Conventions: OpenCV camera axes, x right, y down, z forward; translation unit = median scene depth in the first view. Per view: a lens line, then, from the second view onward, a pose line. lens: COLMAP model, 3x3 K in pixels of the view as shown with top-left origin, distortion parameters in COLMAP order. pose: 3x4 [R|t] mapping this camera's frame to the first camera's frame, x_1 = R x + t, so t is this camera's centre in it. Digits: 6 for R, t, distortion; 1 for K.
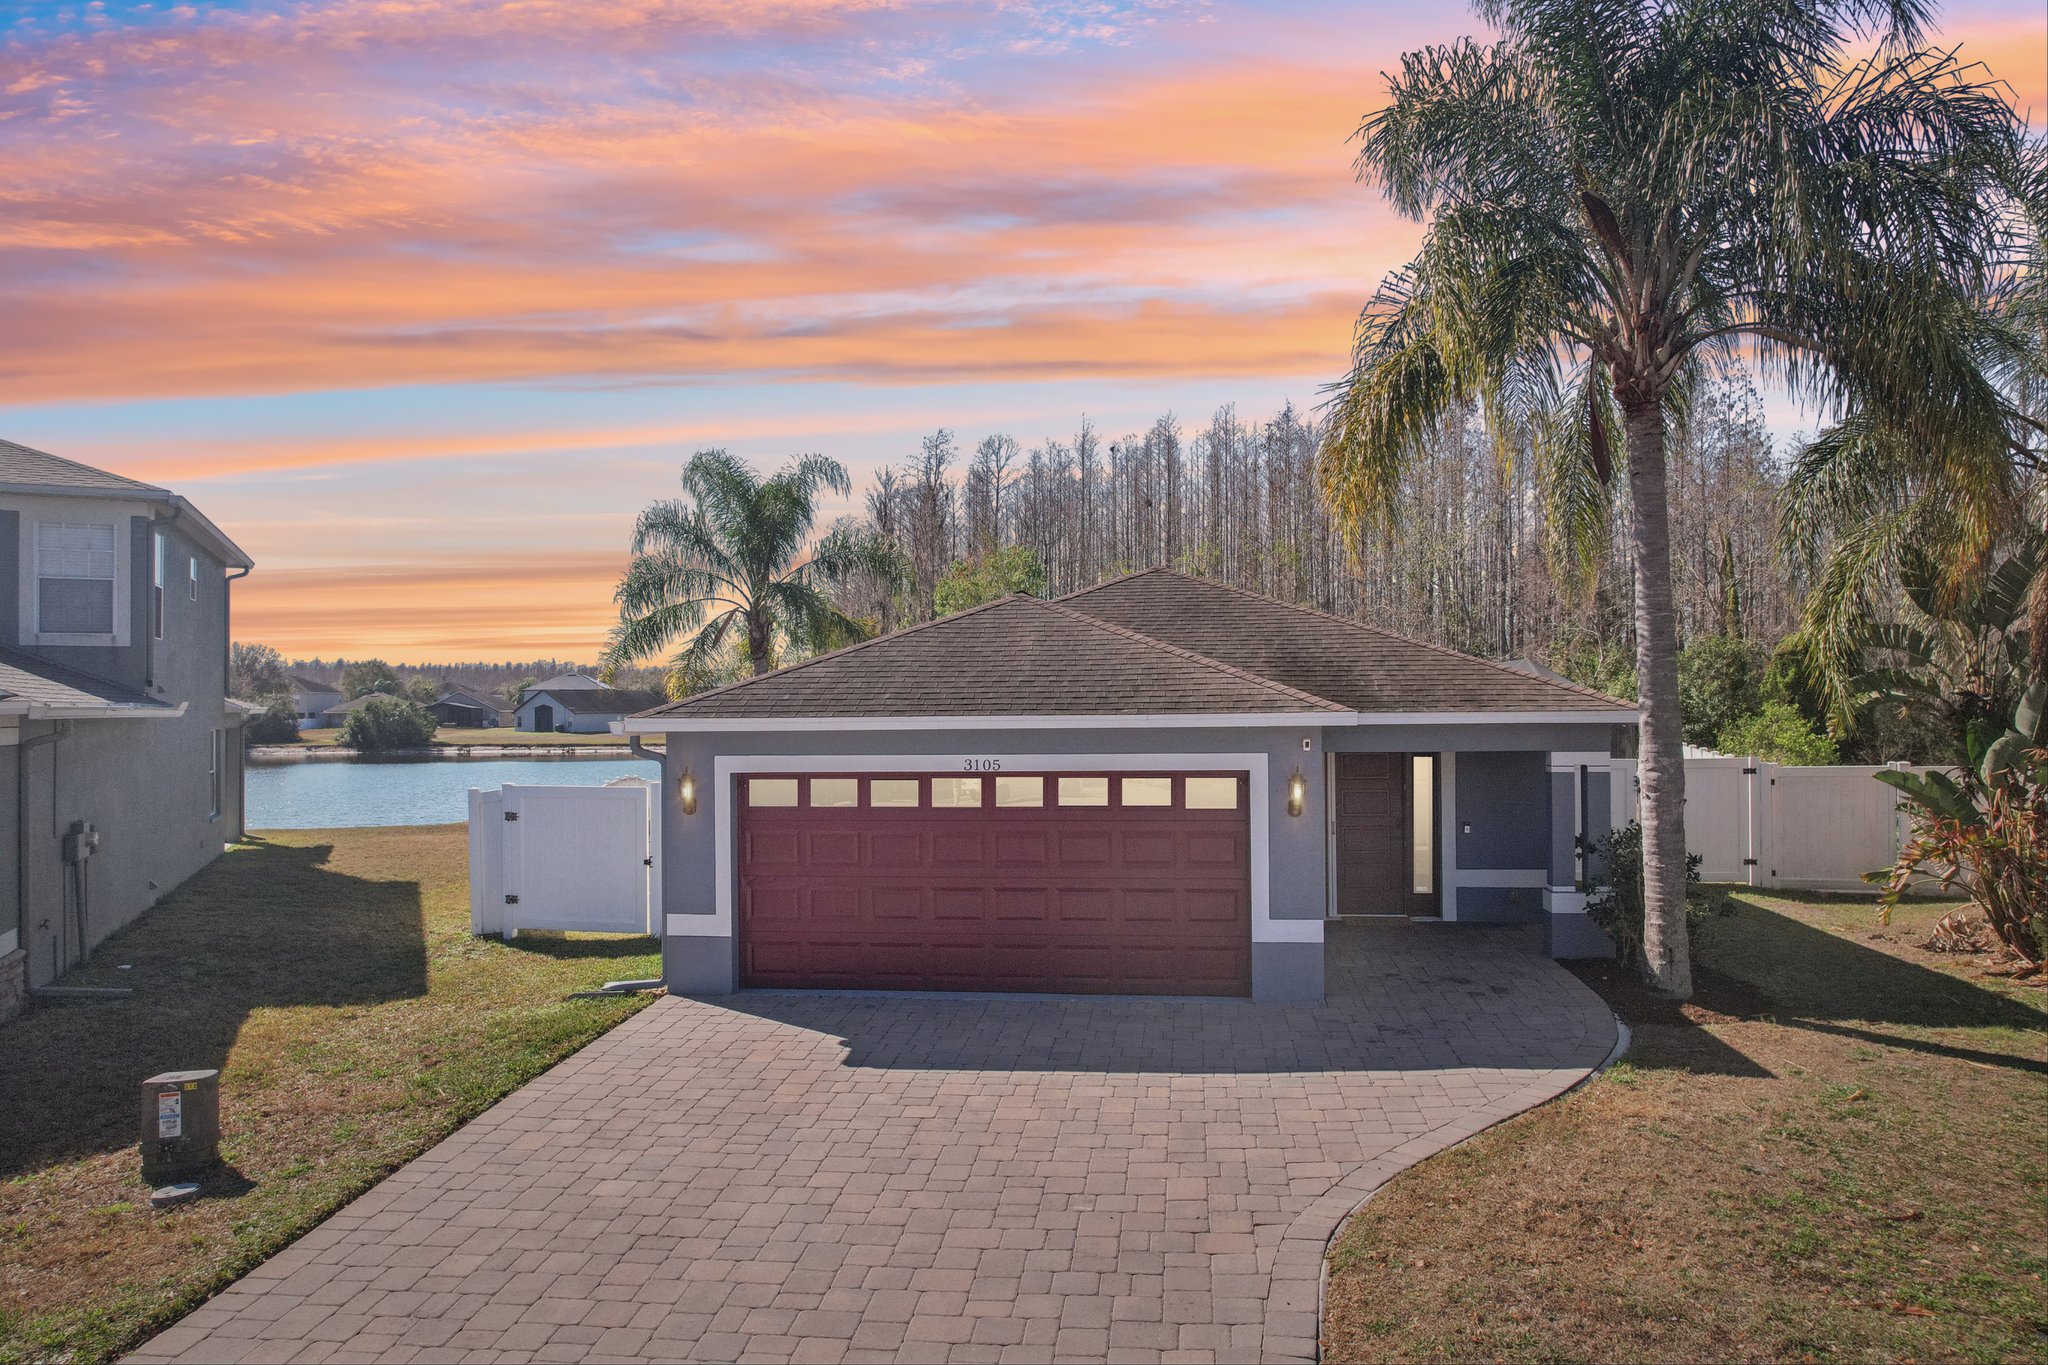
lens RADIAL K [[1334.6, 0, 1034.1], [0, 1334.6, 682.9], [0, 0, 1]] dist [-0.066683, 0.057680]
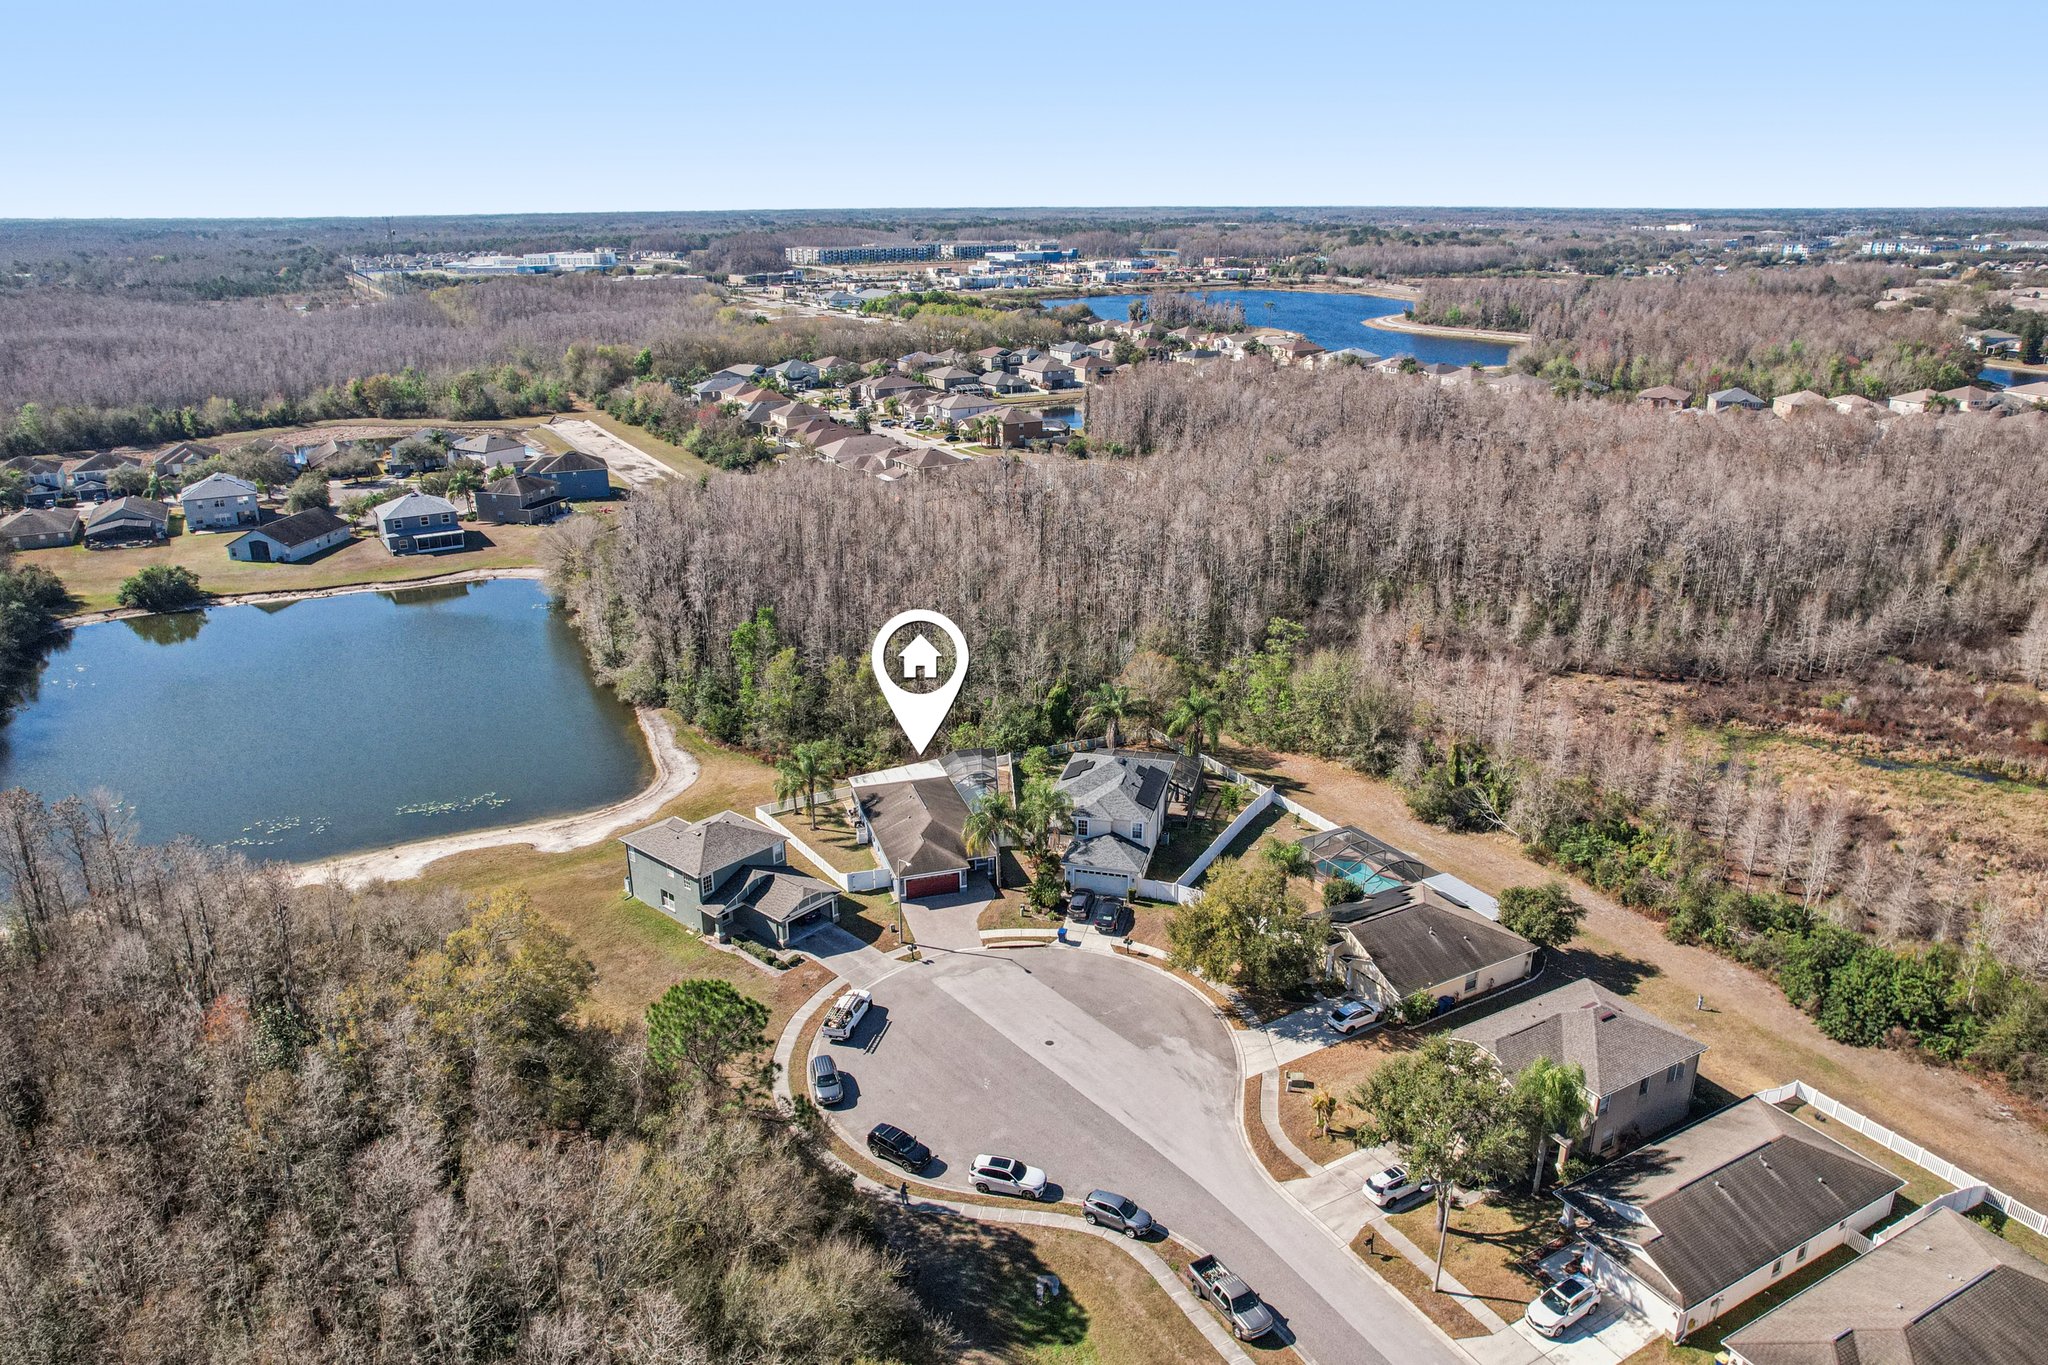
lens RADIAL K [[1371.2, 0, 1034.5], [0, 1371.2, 686.8], [0, 0, 1]] dist [-0.048121, 0.009747]
pose [[0.911745, -0.136102, 0.387552, -2.965343], [-0.008470, 0.937079, 0.349014, -4.595467], [-0.410668, -0.321494, 0.853225, -7.171817]]
